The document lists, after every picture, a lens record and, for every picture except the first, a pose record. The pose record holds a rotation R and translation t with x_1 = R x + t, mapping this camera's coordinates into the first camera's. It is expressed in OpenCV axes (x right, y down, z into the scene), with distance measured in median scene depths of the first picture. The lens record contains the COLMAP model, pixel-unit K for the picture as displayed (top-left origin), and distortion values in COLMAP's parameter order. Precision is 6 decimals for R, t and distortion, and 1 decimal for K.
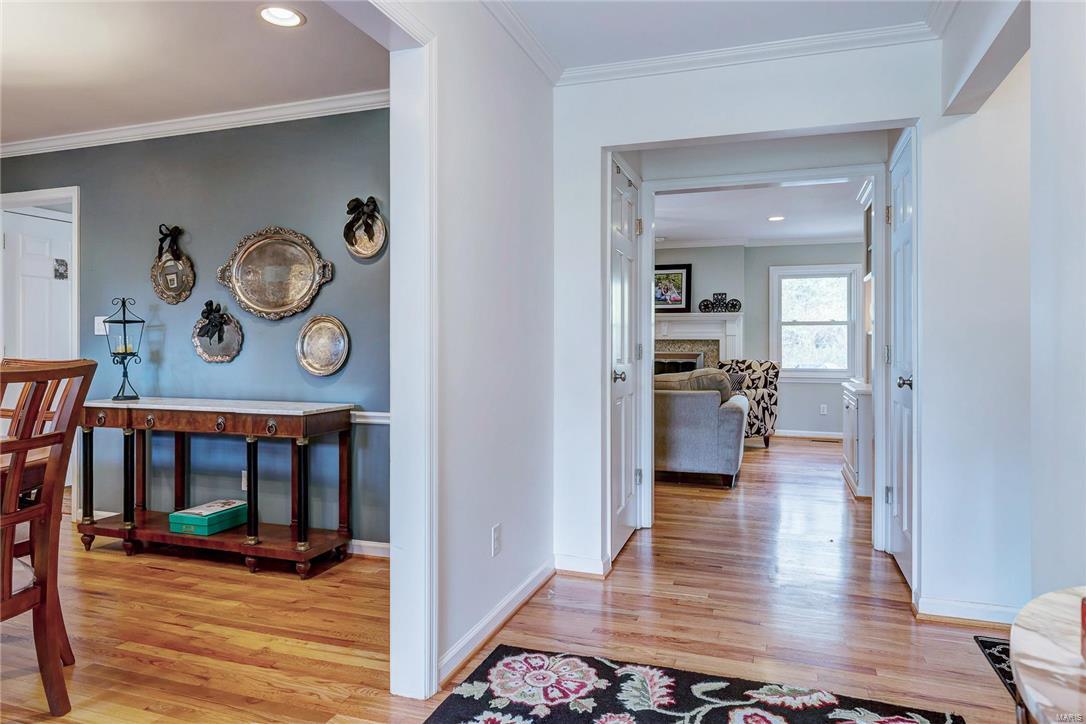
lens RADIAL K [[677.7, 0, 543.6], [0, 677.7, 354.3], [0, 0, 1]] dist [0.001345, -0.002794]
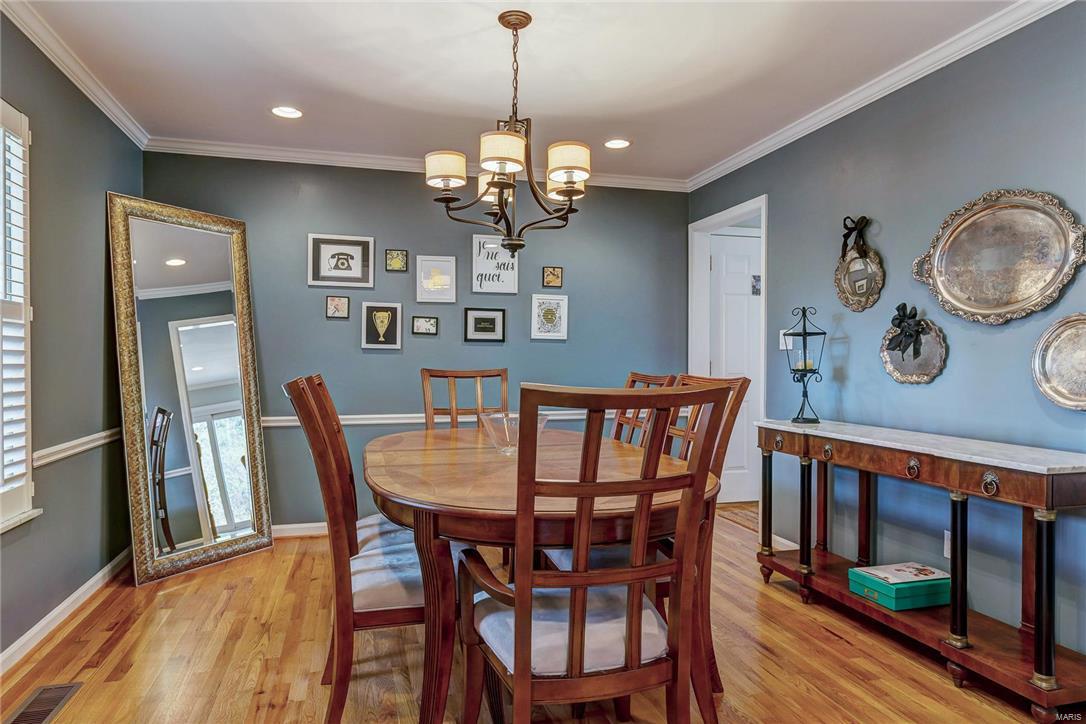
lens RADIAL K [[677.7, 0, 540.6], [0, 677.7, 361.5], [0, 0, 1]] dist [0.001345, -0.002794]
pose [[0.570608, 0.002712, -0.821218, -0.092886], [-0.012653, 0.999905, -0.005490, -0.003408], [0.821125, 0.013524, 0.570588, 0.221385]]
